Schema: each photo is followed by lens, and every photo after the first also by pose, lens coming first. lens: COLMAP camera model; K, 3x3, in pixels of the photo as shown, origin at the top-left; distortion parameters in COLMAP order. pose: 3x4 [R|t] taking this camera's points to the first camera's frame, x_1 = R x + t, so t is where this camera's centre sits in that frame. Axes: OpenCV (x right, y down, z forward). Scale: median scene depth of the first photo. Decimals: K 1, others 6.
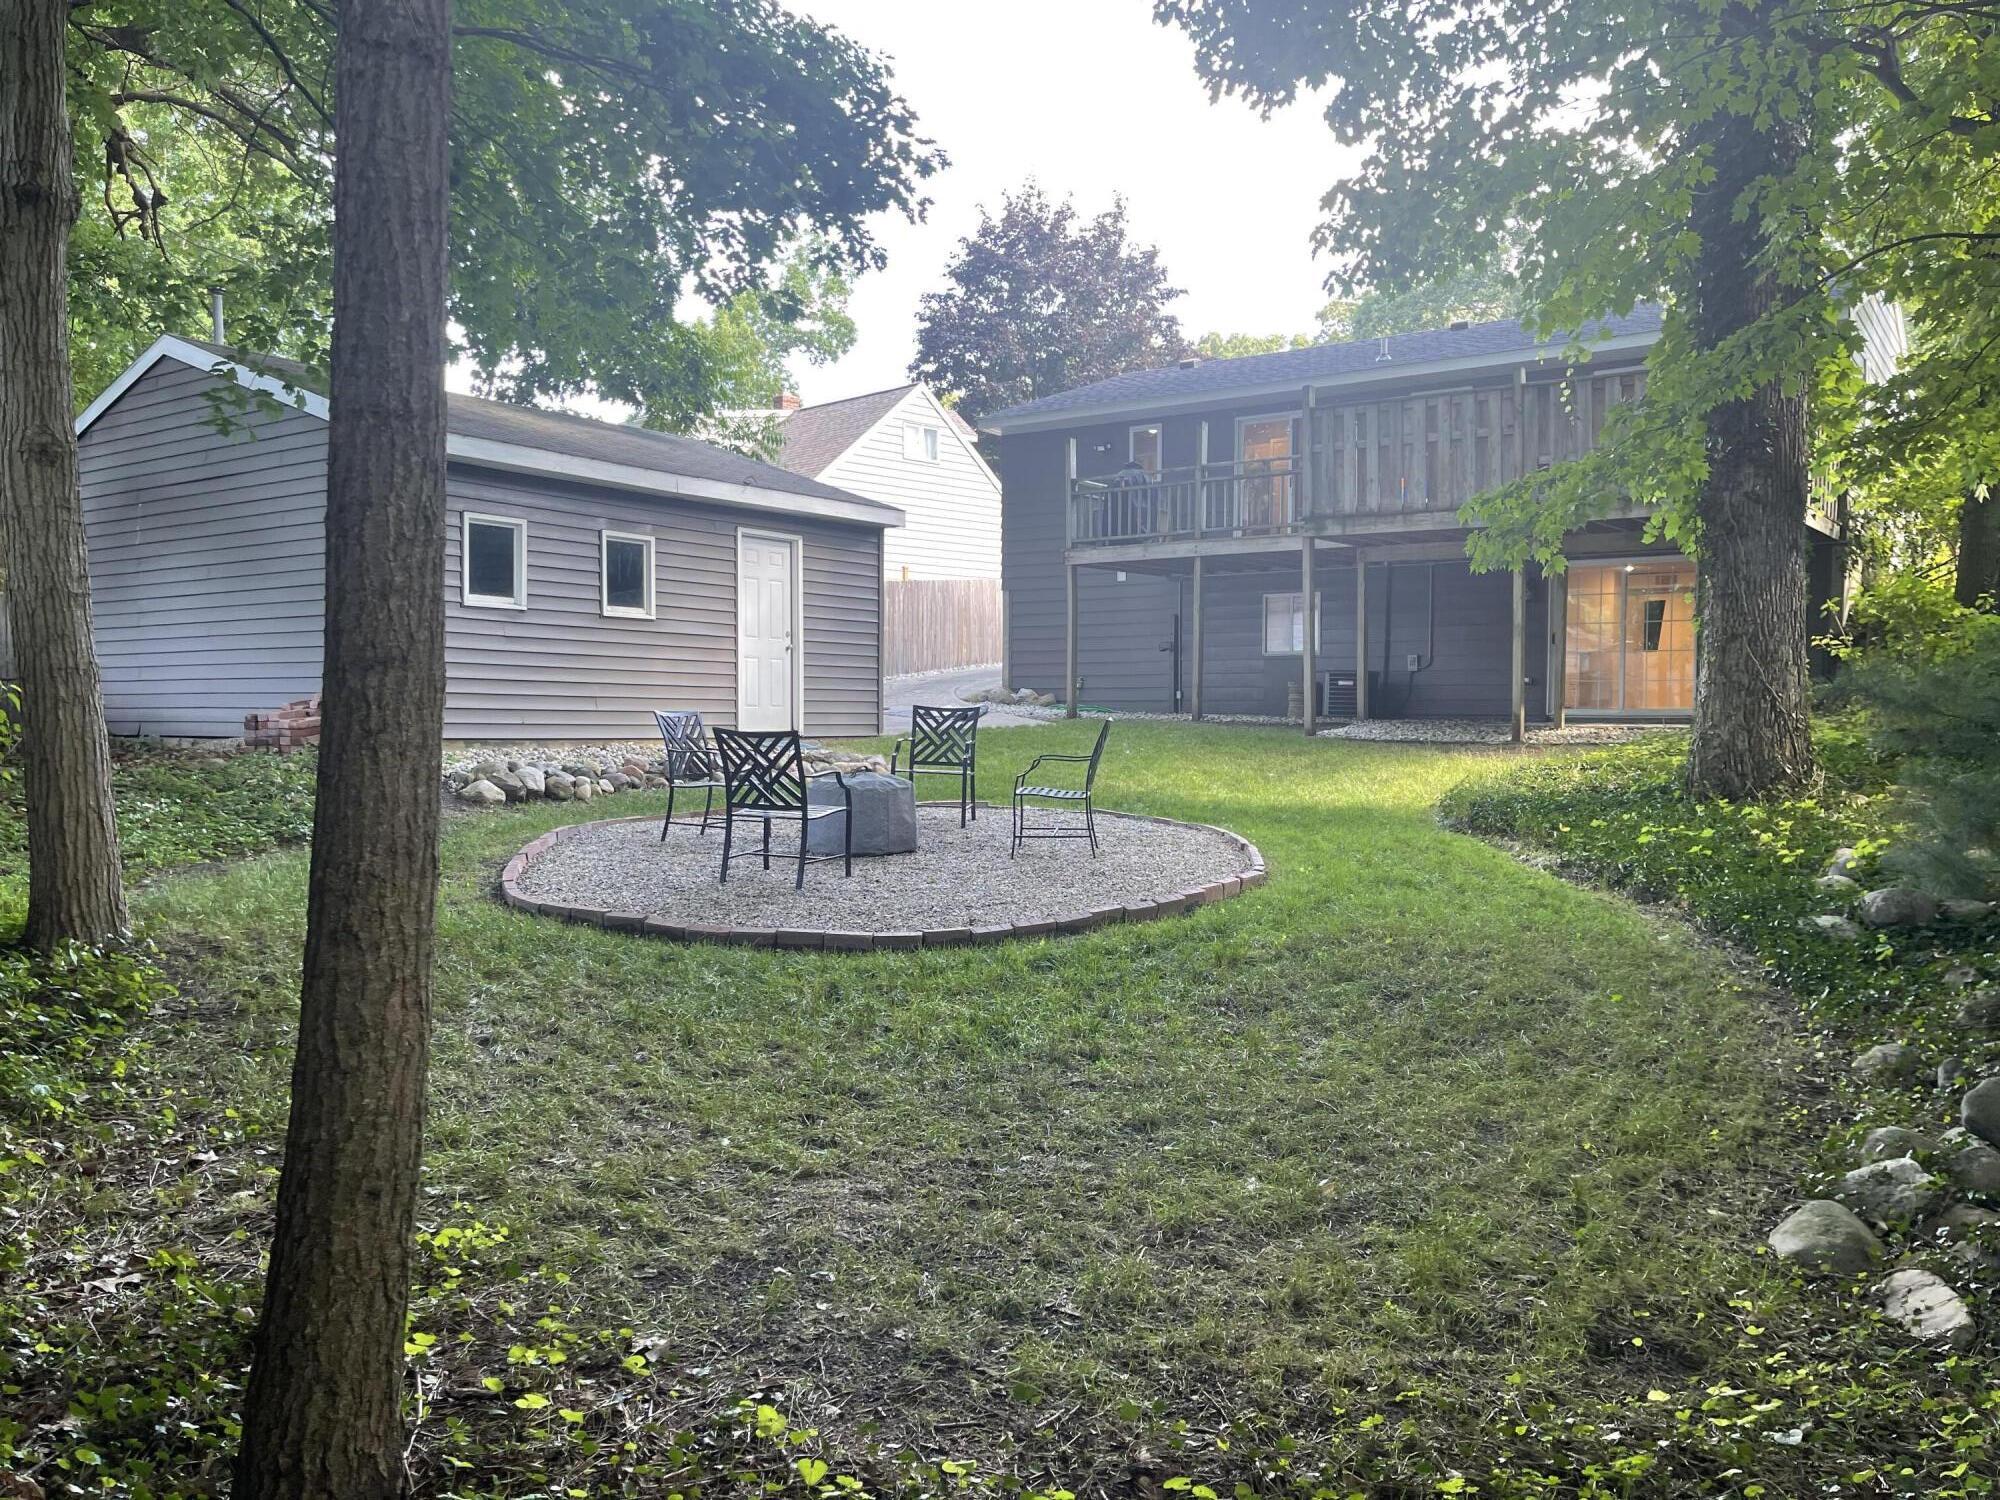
lens RADIAL K [[1538.0, 0, 1000.0], [0, 1538.0, 750.0], [0, 0, 1]] dist [0.085655, -0.102092]
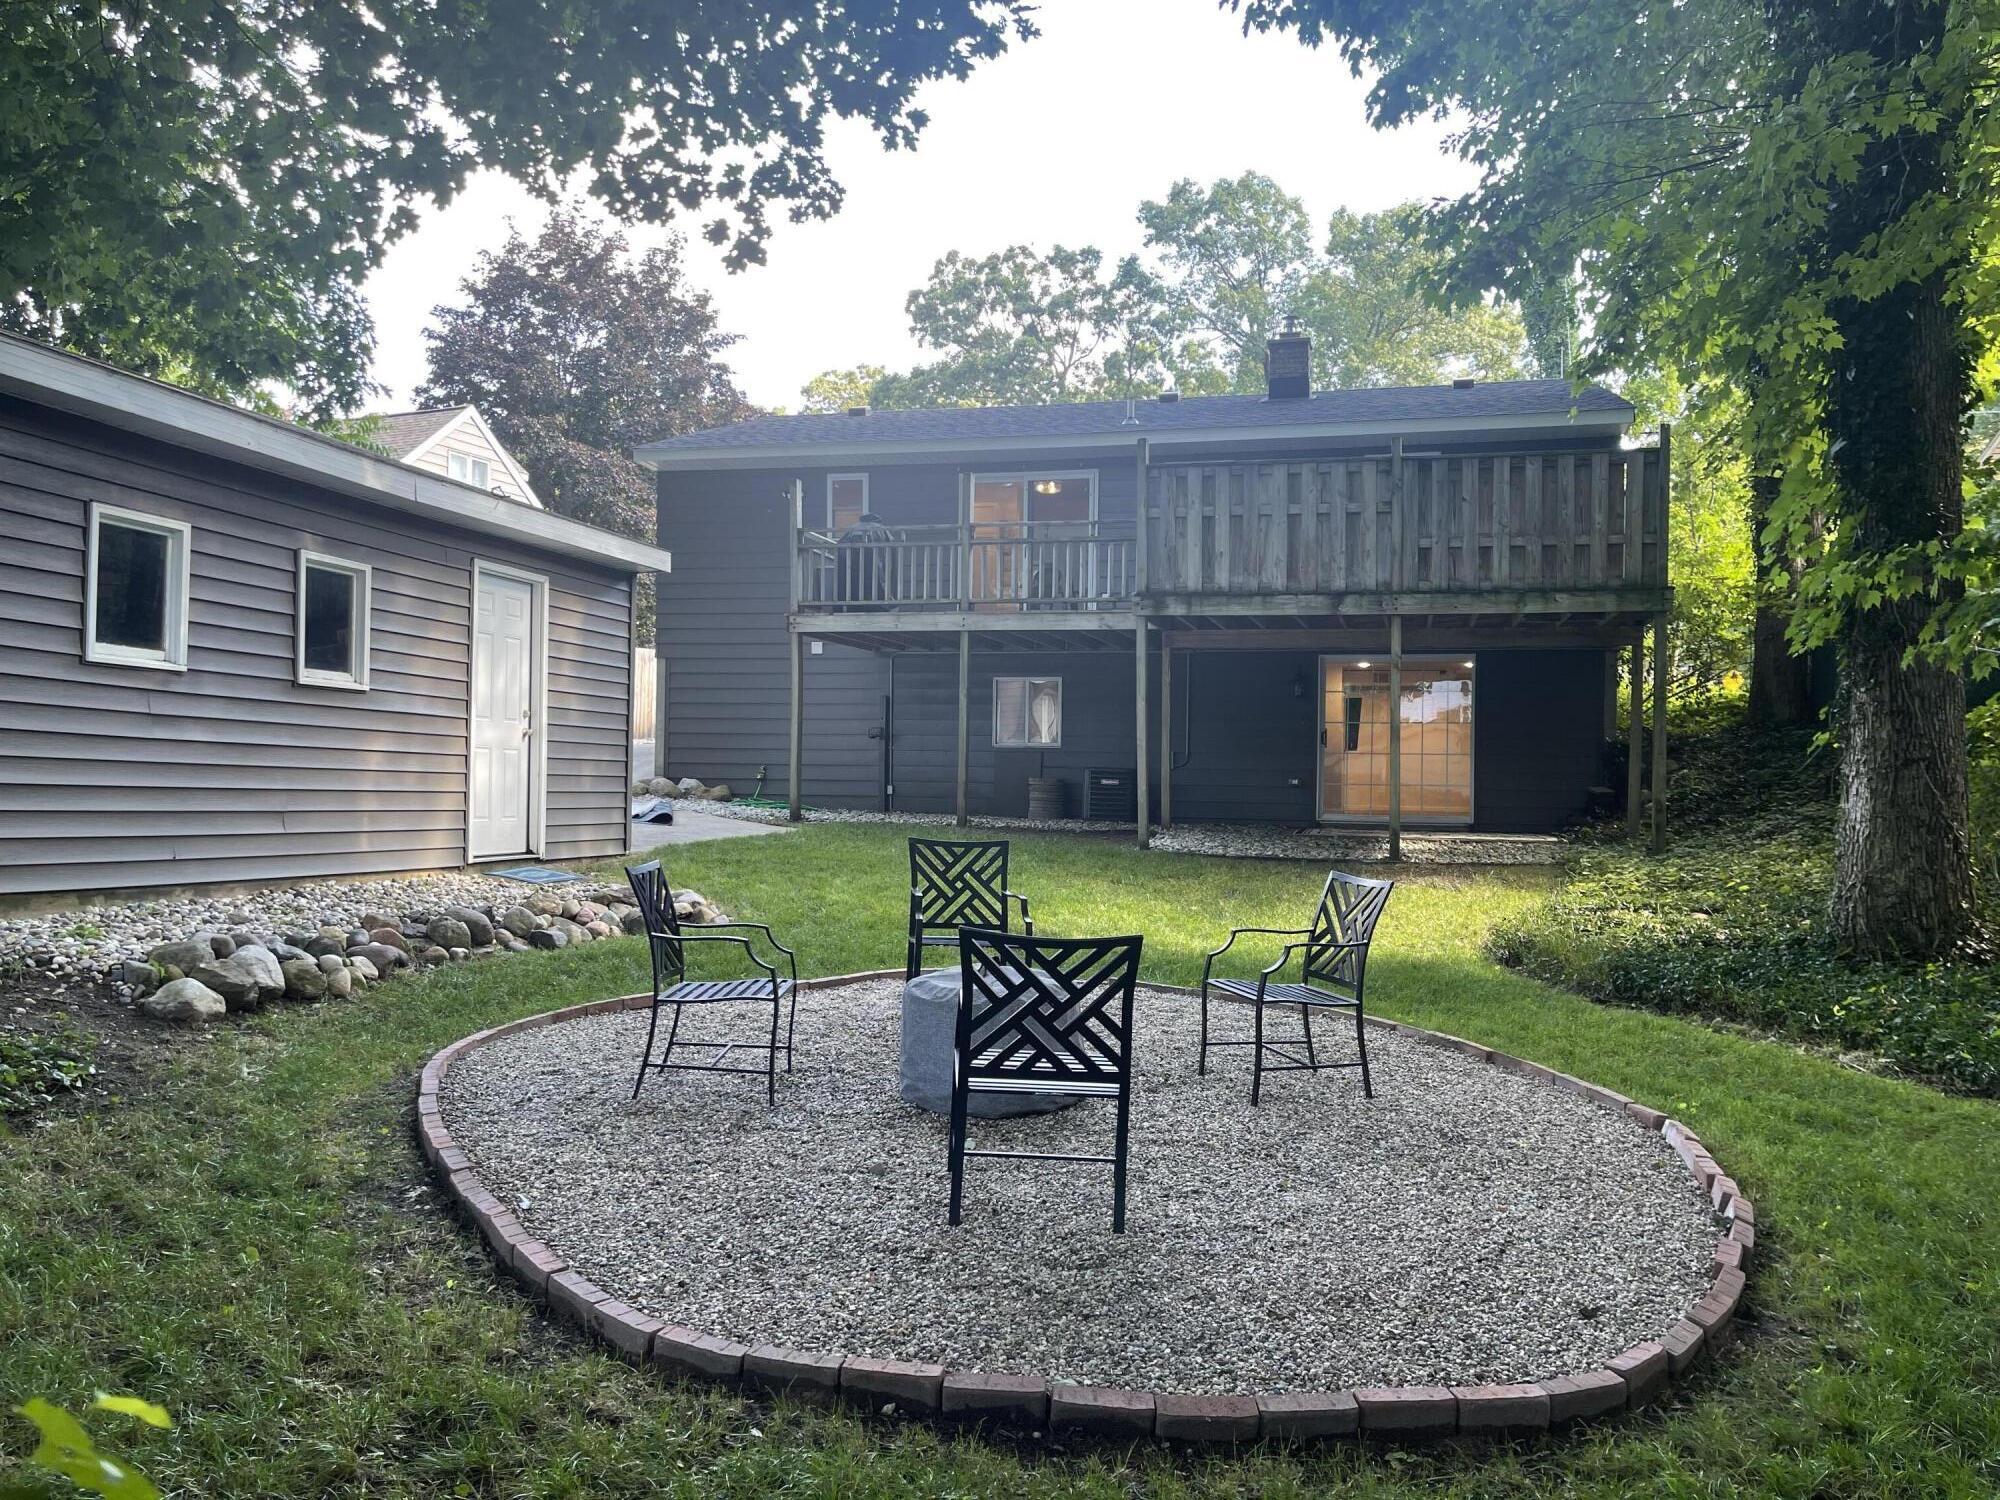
lens RADIAL K [[1528.9, 0, 1000.0], [0, 1528.9, 750.0], [0, 0, 1]] dist [0.054114, -0.001969]
pose [[0.930764, 0.017844, 0.365186, -0.192554], [-0.001250, 0.998958, -0.045625, -0.027122], [-0.365619, 0.042010, 0.929816, 0.268157]]
